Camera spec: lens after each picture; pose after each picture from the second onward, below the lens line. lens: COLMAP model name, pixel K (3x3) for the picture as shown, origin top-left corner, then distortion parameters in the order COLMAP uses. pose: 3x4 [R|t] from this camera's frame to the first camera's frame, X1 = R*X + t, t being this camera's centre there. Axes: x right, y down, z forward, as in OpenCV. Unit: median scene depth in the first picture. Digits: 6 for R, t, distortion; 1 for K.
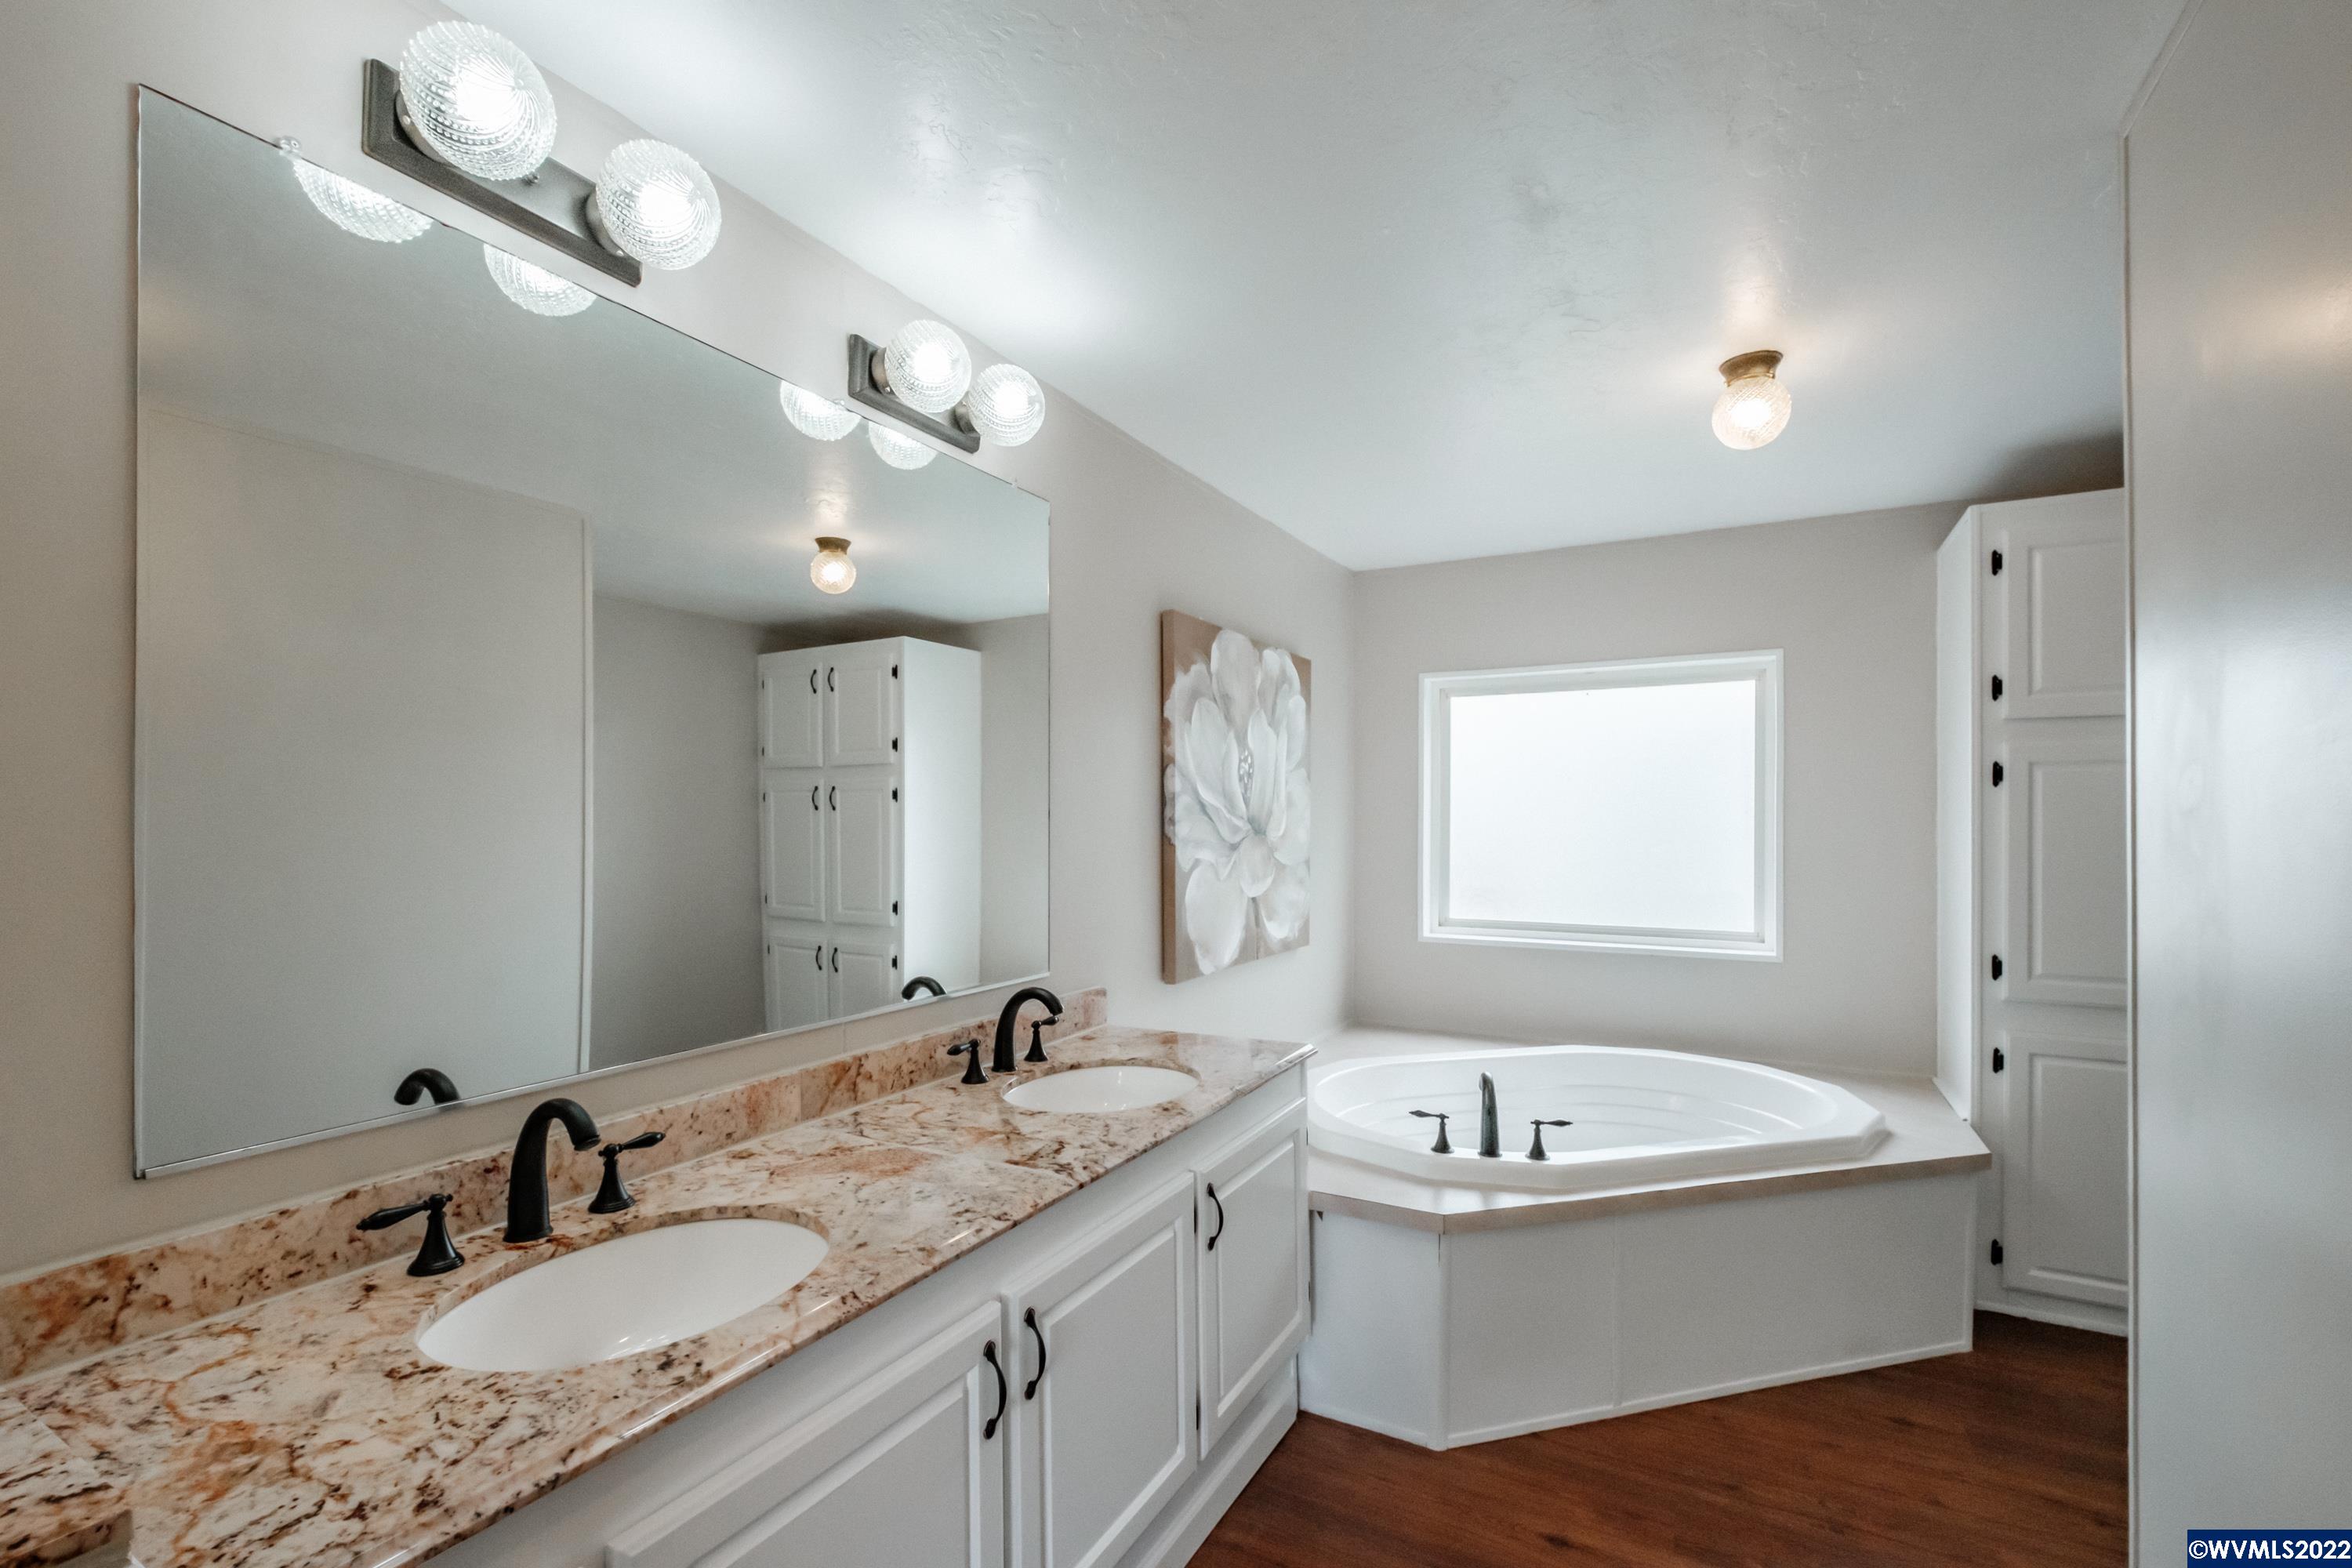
lens RADIAL K [[1041.2, 0, 1173.0], [0, 1041.2, 793.5], [0, 0, 1]] dist [-0.005398, 0.000134]
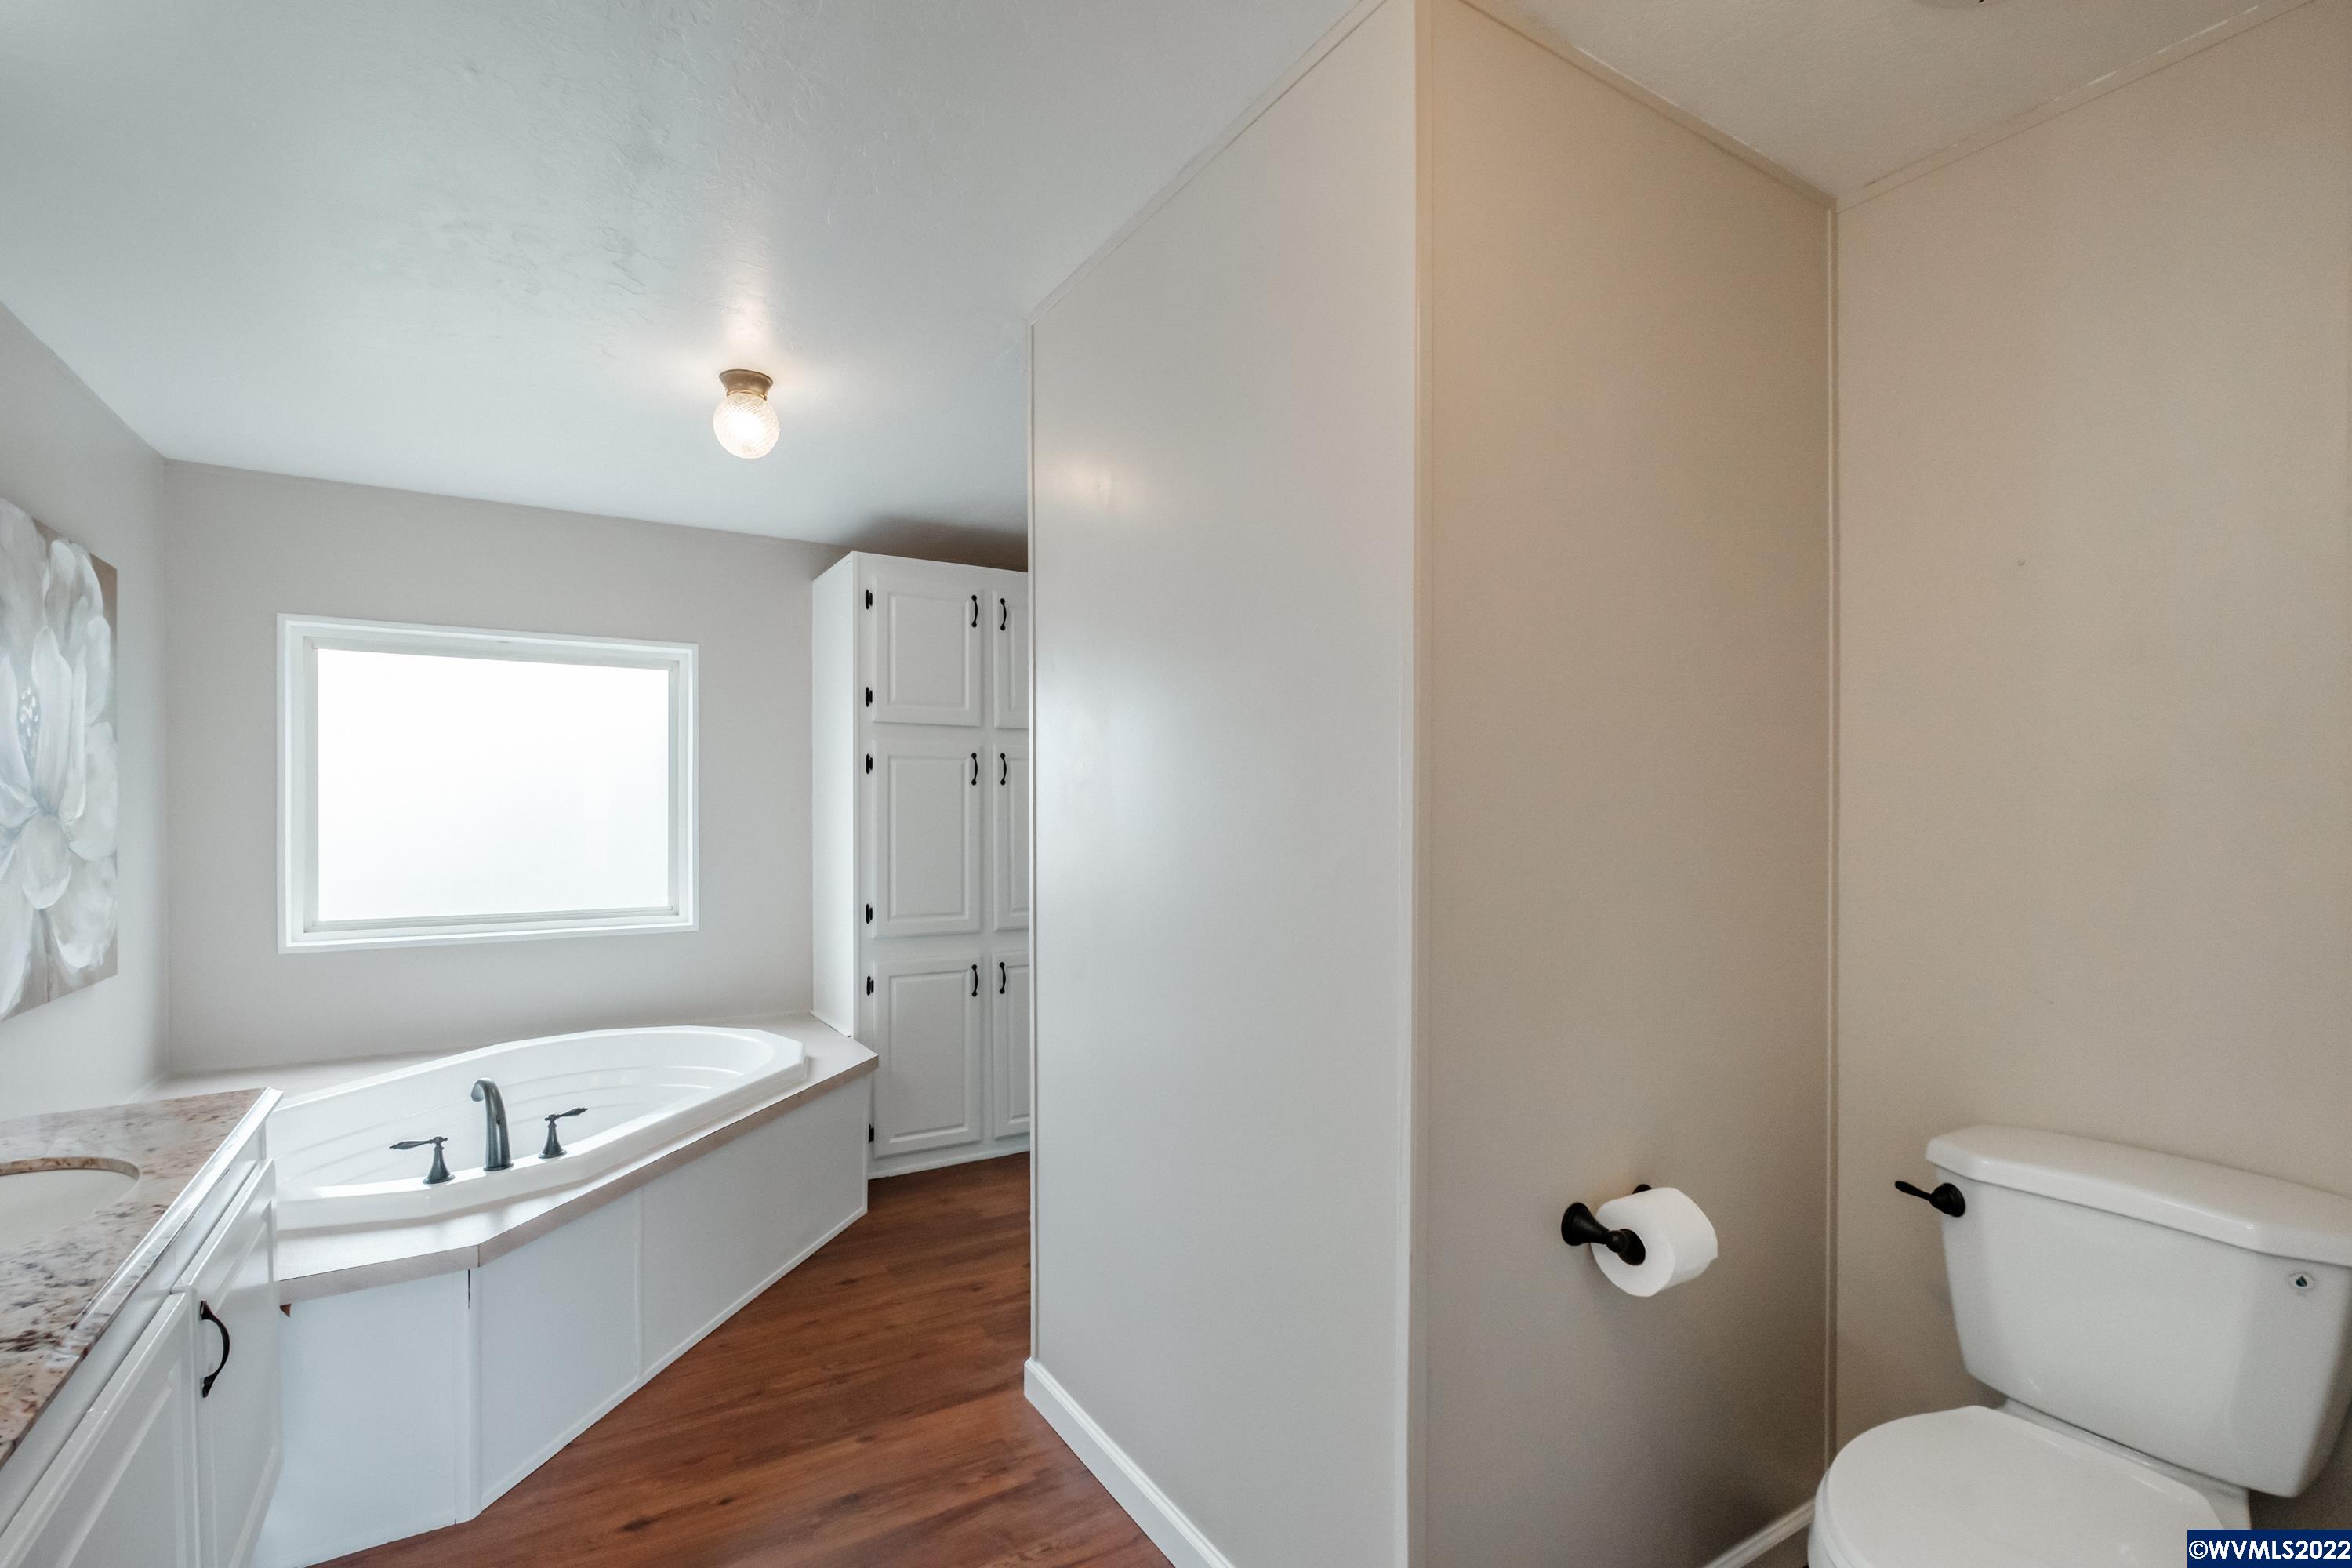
lens RADIAL K [[1041.2, 0, 1113.5], [0, 1041.2, 801.3], [0, 0, 1]] dist [-0.005398, 0.000134]
pose [[0.505558, 0.006707, 0.862766, -0.173638], [-0.017531, 0.999843, 0.002500, 0.019994], [-0.862614, -0.016389, 0.505596, 0.090362]]
